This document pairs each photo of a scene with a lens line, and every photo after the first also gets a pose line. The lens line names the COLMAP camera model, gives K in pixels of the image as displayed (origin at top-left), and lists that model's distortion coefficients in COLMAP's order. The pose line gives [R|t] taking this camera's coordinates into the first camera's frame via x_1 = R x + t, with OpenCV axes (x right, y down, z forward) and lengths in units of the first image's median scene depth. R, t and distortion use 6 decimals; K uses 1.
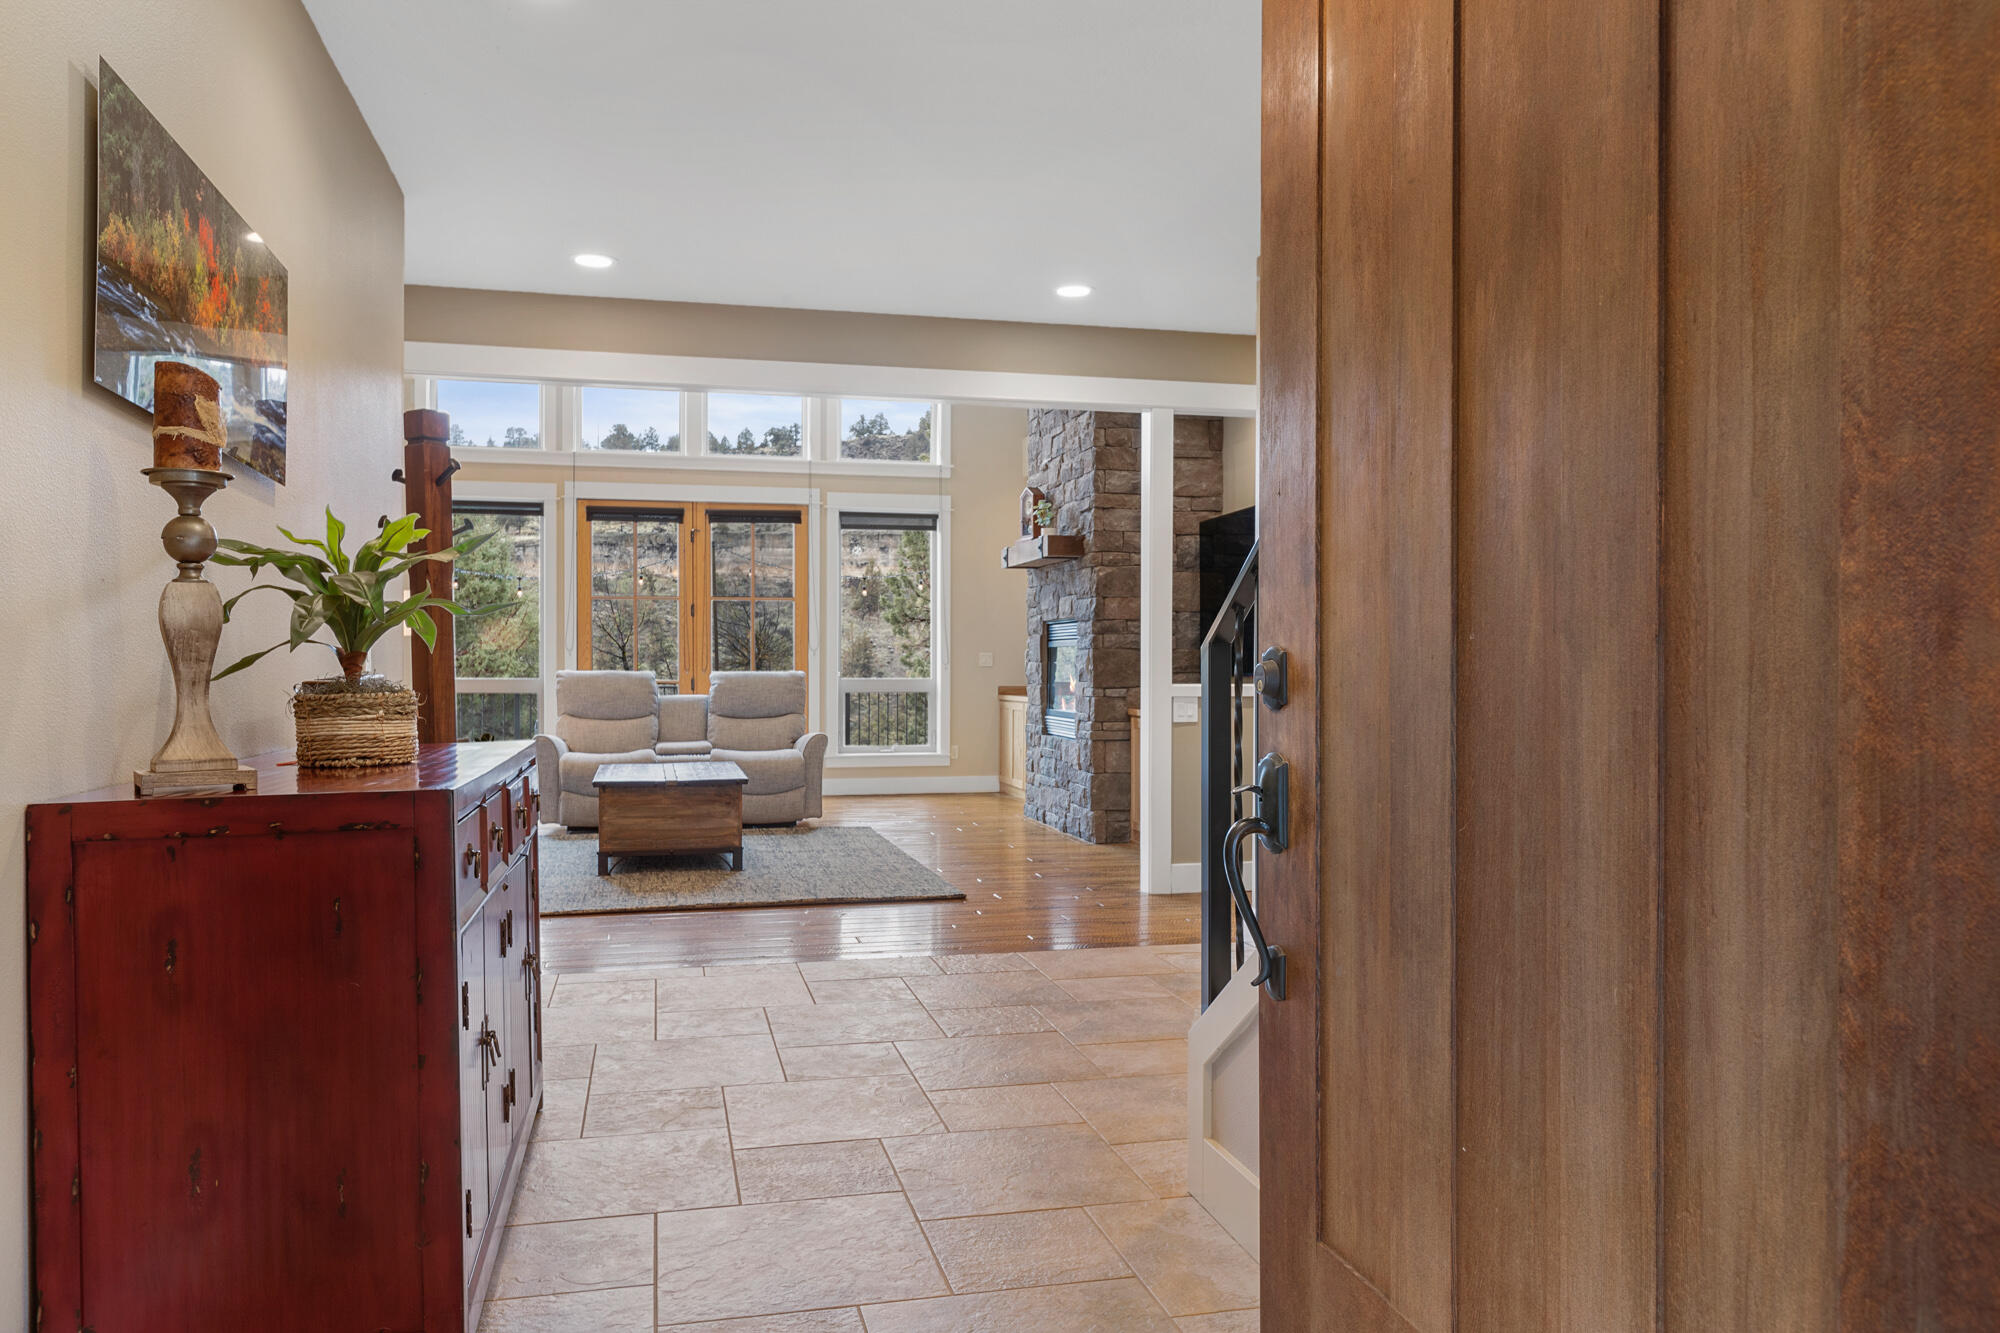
lens RADIAL K [[1439.5, 0, 998.7], [0, 1439.5, 669.4], [0, 0, 1]] dist [-0.006079, 0.000330]
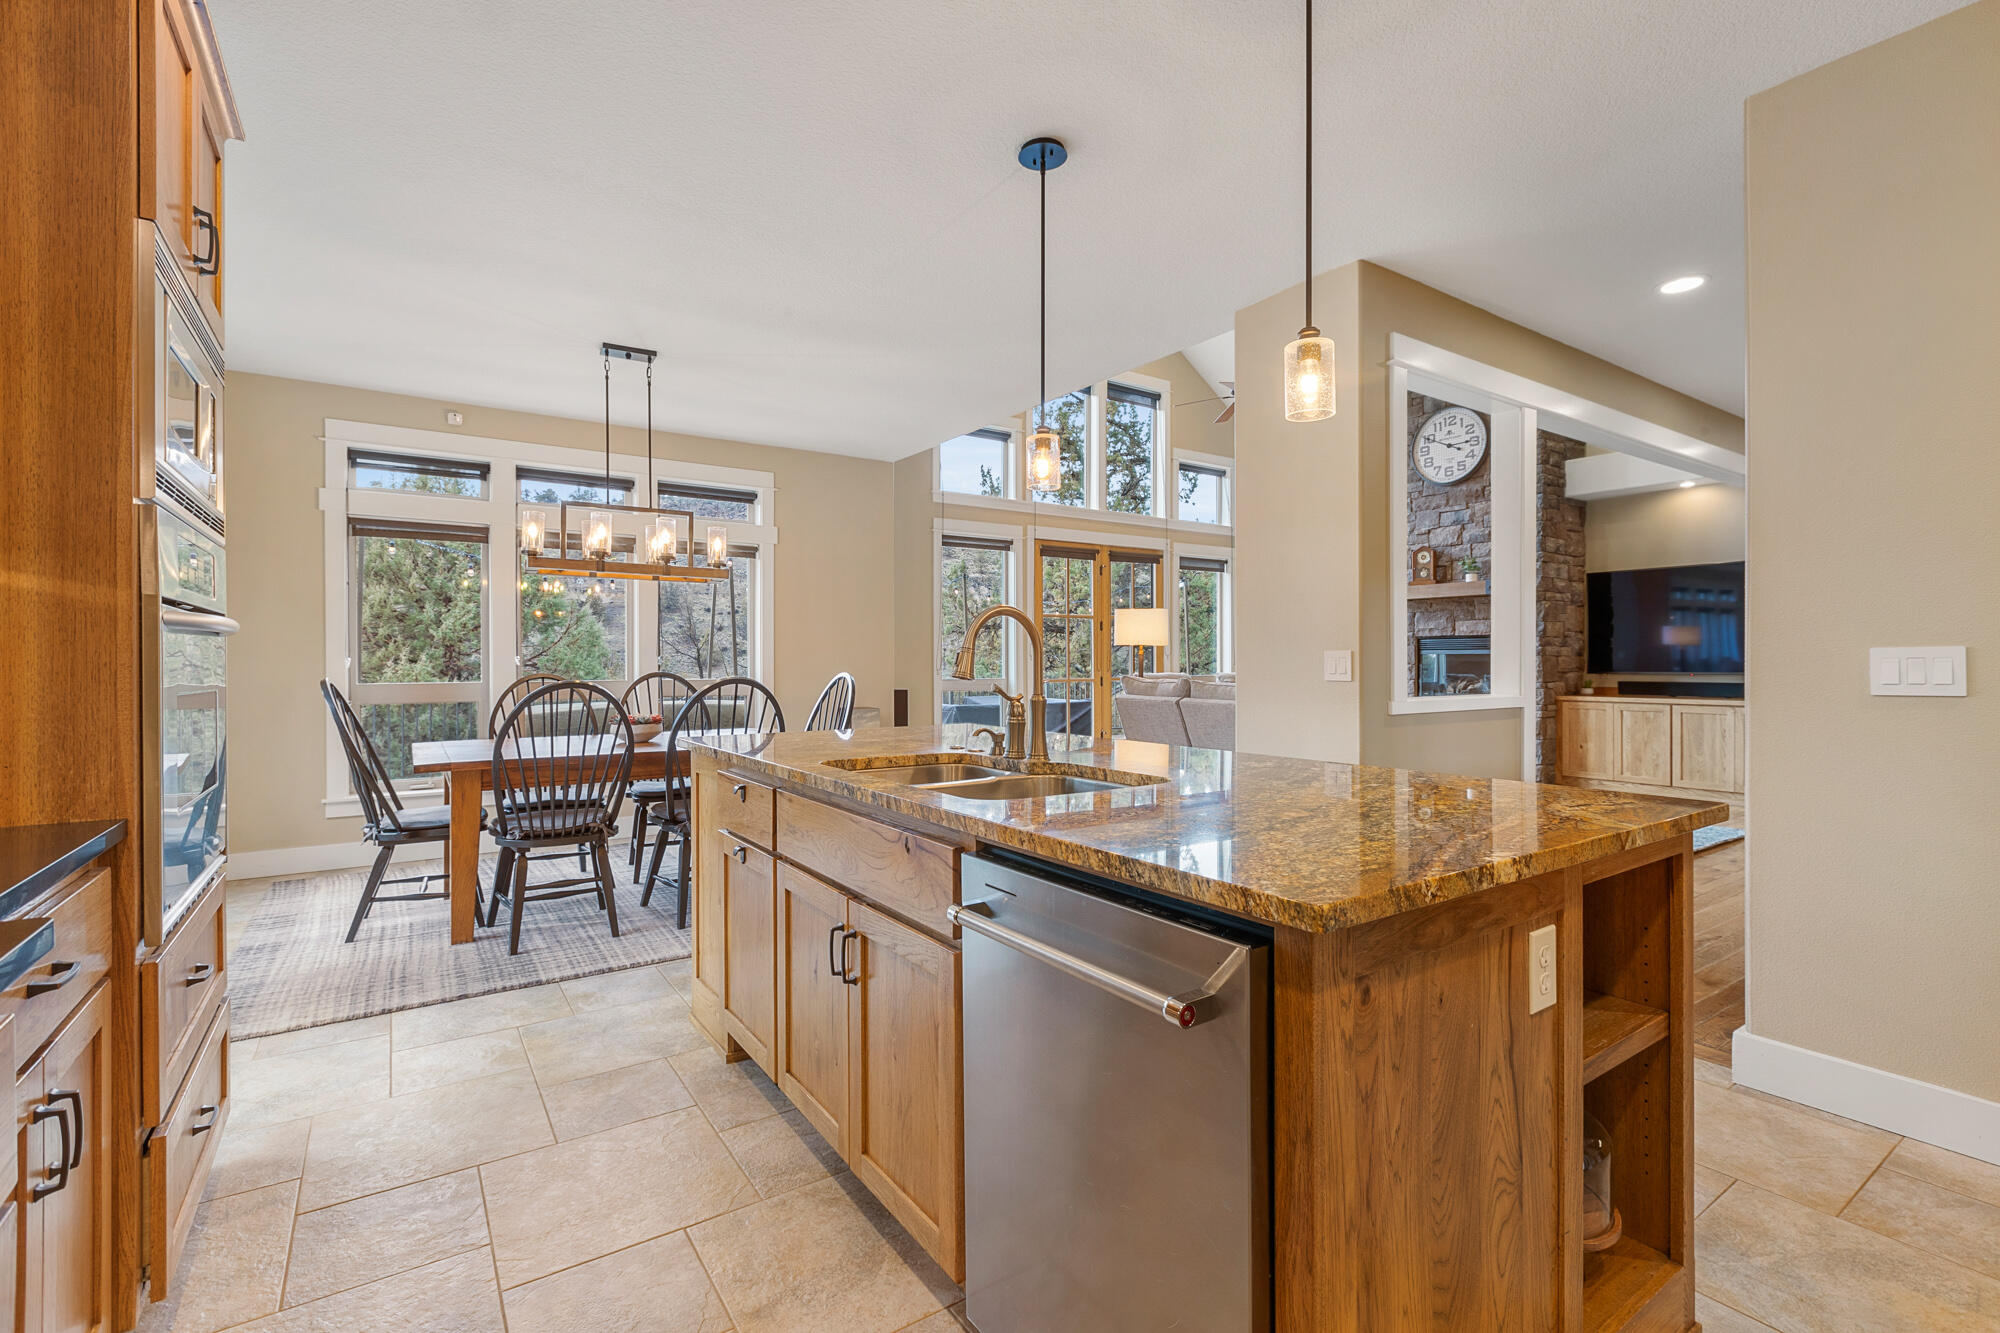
lens RADIAL K [[900.4, 0, 990.3], [0, 900.4, 657.5], [0, 0, 1]] dist [0.004867, -0.001167]
pose [[0.937343, -0.000857, 0.348406, -0.700895], [0.003283, 0.999974, -0.006374, -0.007346], [-0.348392, 0.007119, 0.937322, 0.287624]]
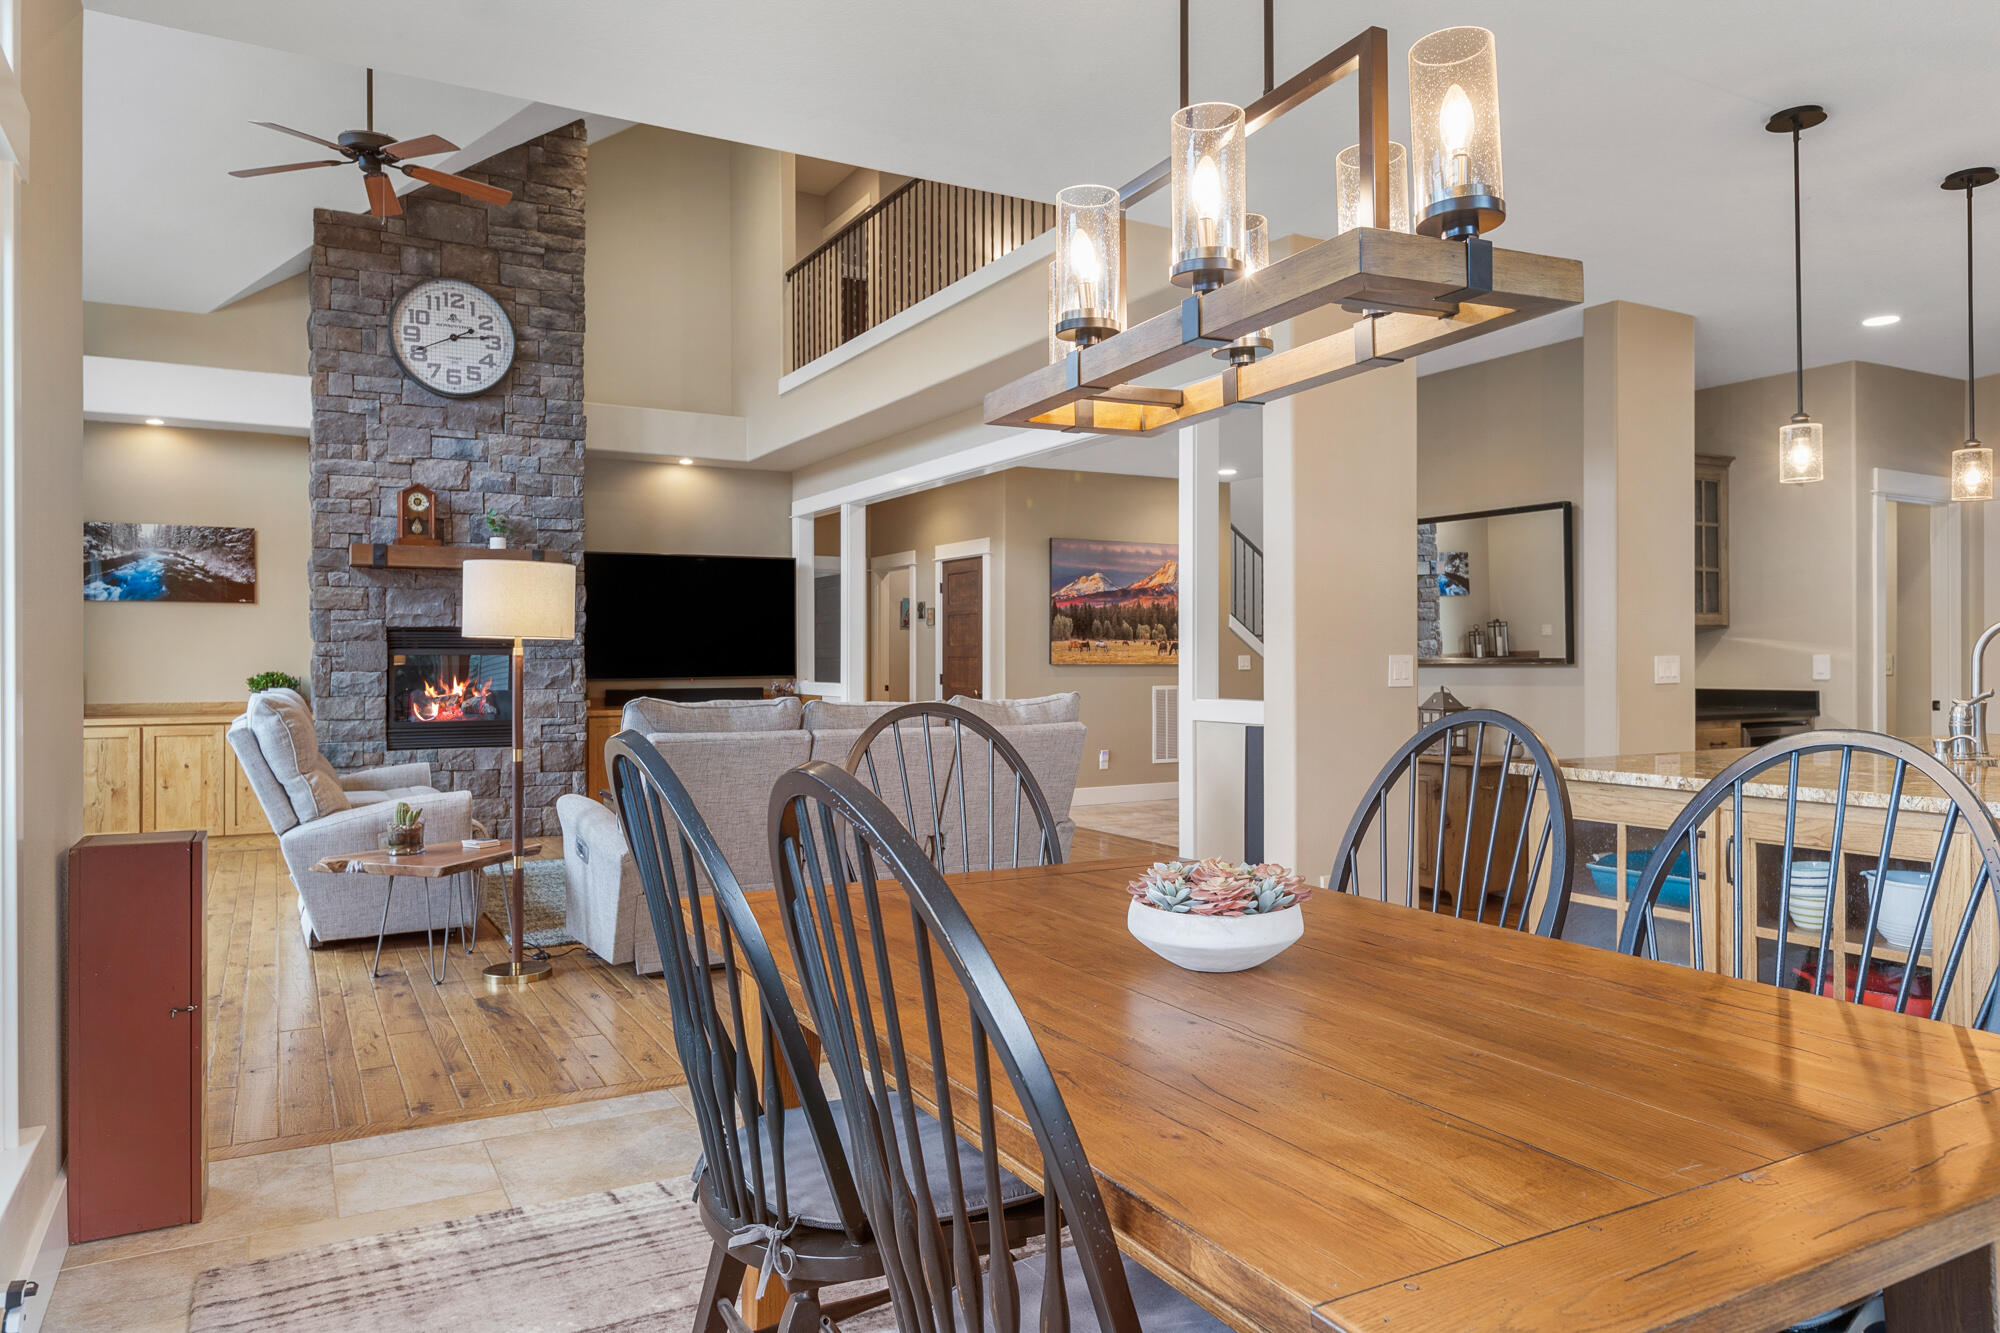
lens RADIAL K [[1369.4, 0, 1009.5], [0, 1369.4, 661.4], [0, 0, 1]] dist [0.052485, 0.001279]
pose [[-0.274368, 0.001800, 0.961623, -0.925484], [0.007826, 0.999969, 0.000362, -0.008432], [-0.961593, 0.007625, -0.274374, 0.863545]]
